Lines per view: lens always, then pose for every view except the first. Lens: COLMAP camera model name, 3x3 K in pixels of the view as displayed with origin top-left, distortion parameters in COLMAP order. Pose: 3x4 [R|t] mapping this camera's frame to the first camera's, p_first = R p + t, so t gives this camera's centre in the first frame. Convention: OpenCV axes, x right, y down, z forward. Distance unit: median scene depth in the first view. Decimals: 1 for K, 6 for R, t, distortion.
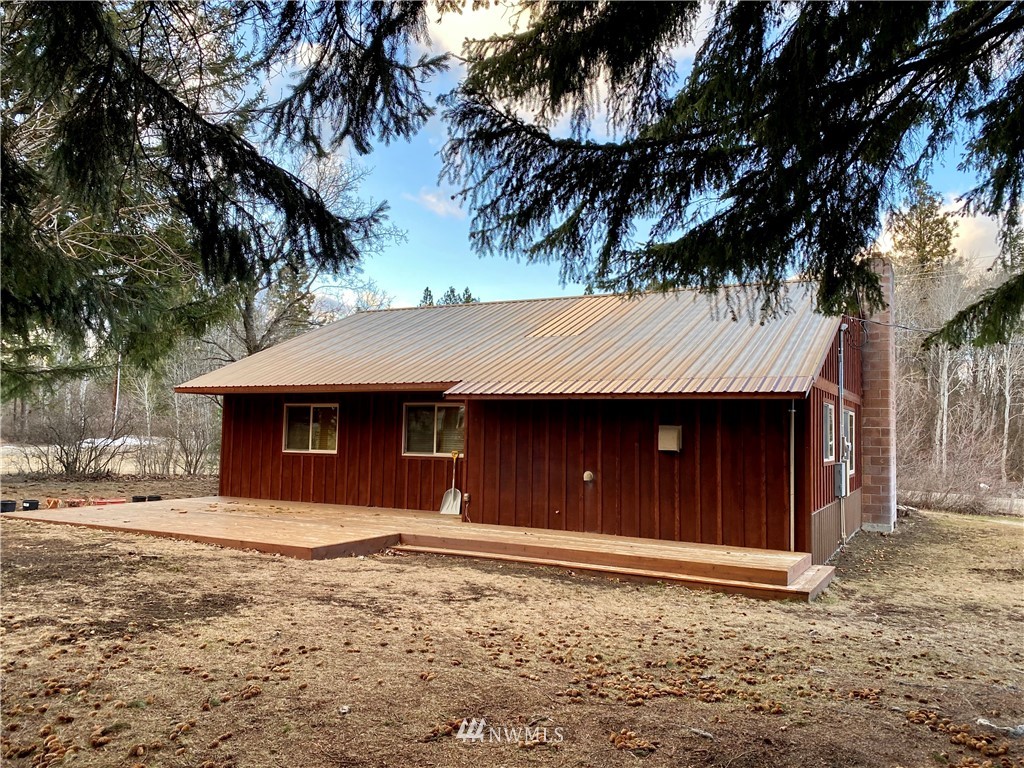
lens RADIAL K [[774.8, 0, 512.0], [0, 774.8, 384.0], [0, 0, 1]] dist [0.003899, 0.001037]
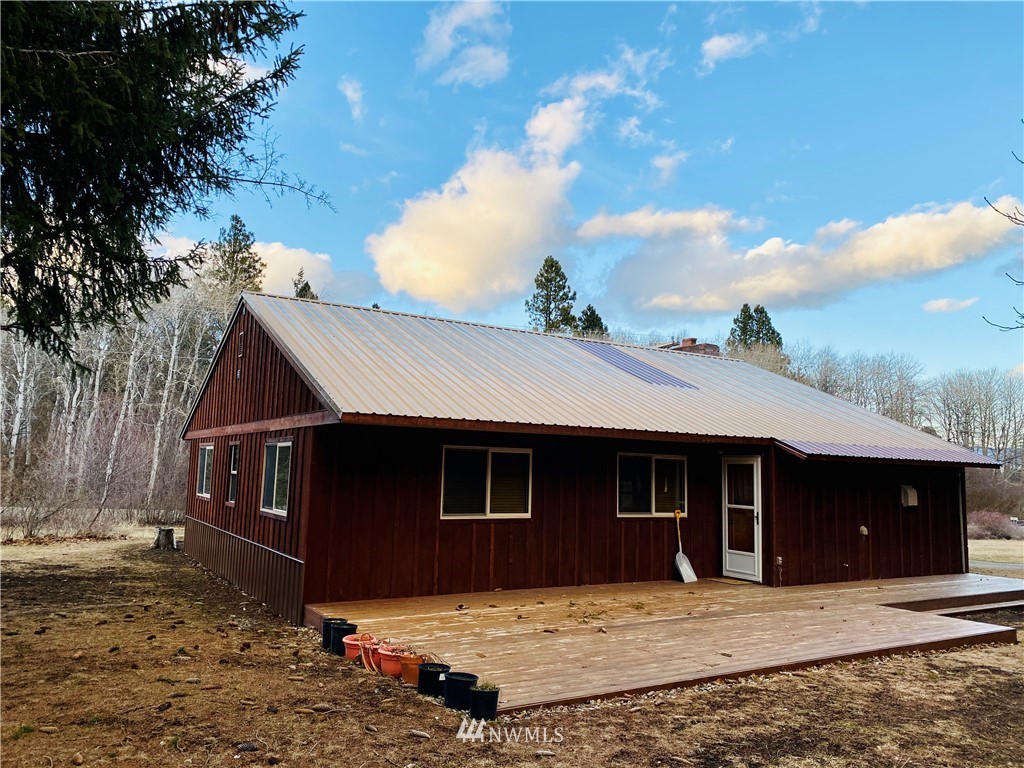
lens RADIAL K [[774.8, 0, 512.0], [0, 774.8, 384.0], [0, 0, 1]] dist [0.003899, 0.001037]
pose [[0.536918, 0.094729, 0.838299, -0.859208], [-0.069692, 0.995260, -0.067830, 0.014955], [-0.840751, -0.022003, 0.540975, 0.622002]]
